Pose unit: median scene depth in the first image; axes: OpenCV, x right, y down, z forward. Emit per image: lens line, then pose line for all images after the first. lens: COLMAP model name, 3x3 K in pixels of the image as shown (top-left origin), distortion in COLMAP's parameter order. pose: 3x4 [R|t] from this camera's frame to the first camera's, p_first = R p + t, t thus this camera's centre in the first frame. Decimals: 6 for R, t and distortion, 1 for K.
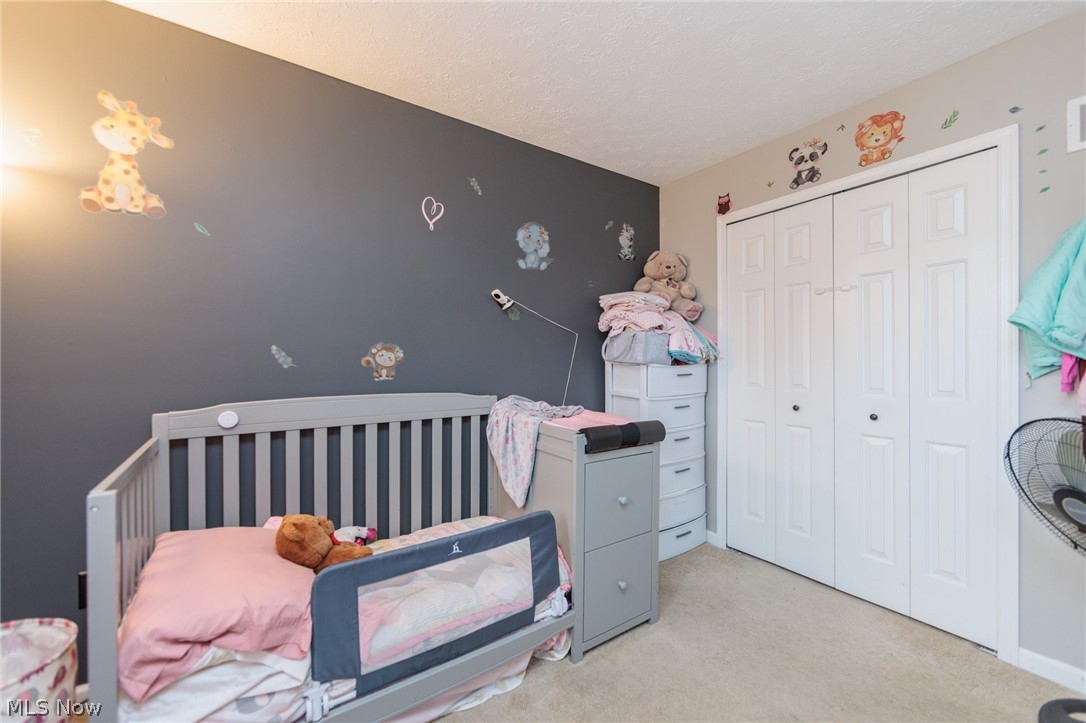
lens RADIAL K [[424.0, 0, 545.1], [0, 424.0, 360.5], [0, 0, 1]] dist [-0.002741, -0.000160]
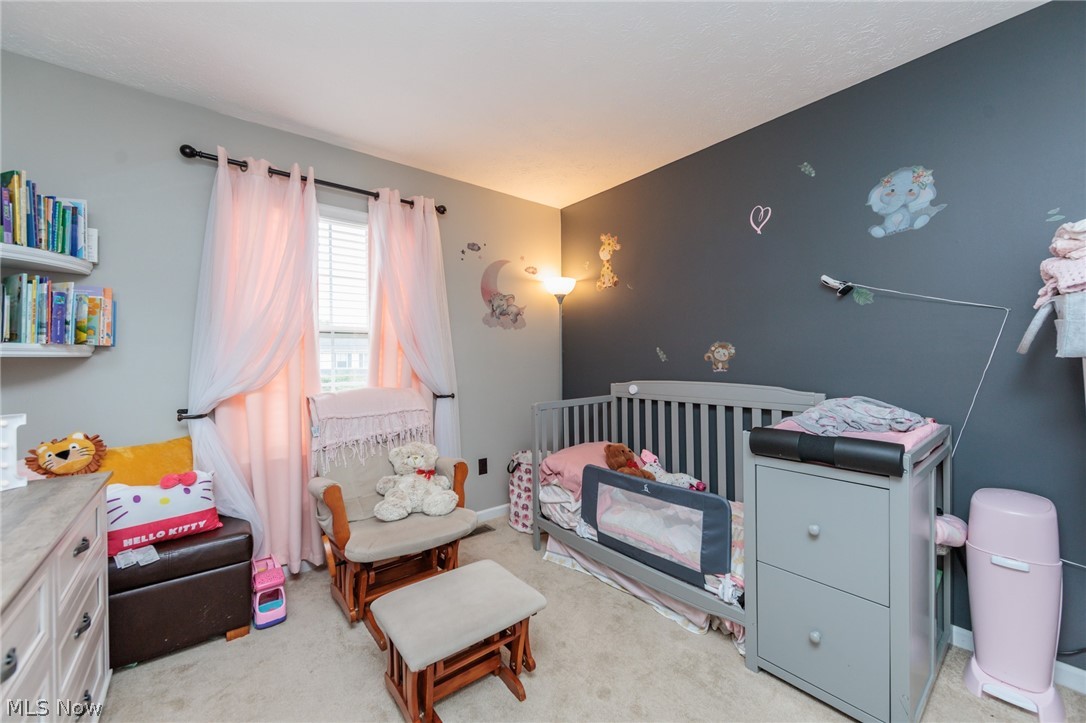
lens RADIAL K [[424.0, 0, 545.1], [0, 424.0, 360.5], [0, 0, 1]] dist [-0.002741, -0.000160]
pose [[0.082463, -0.000268, -0.996594, 1.050816], [0.005978, 0.999982, 0.000226, 0.012577], [0.996576, -0.005976, 0.082463, 0.490548]]
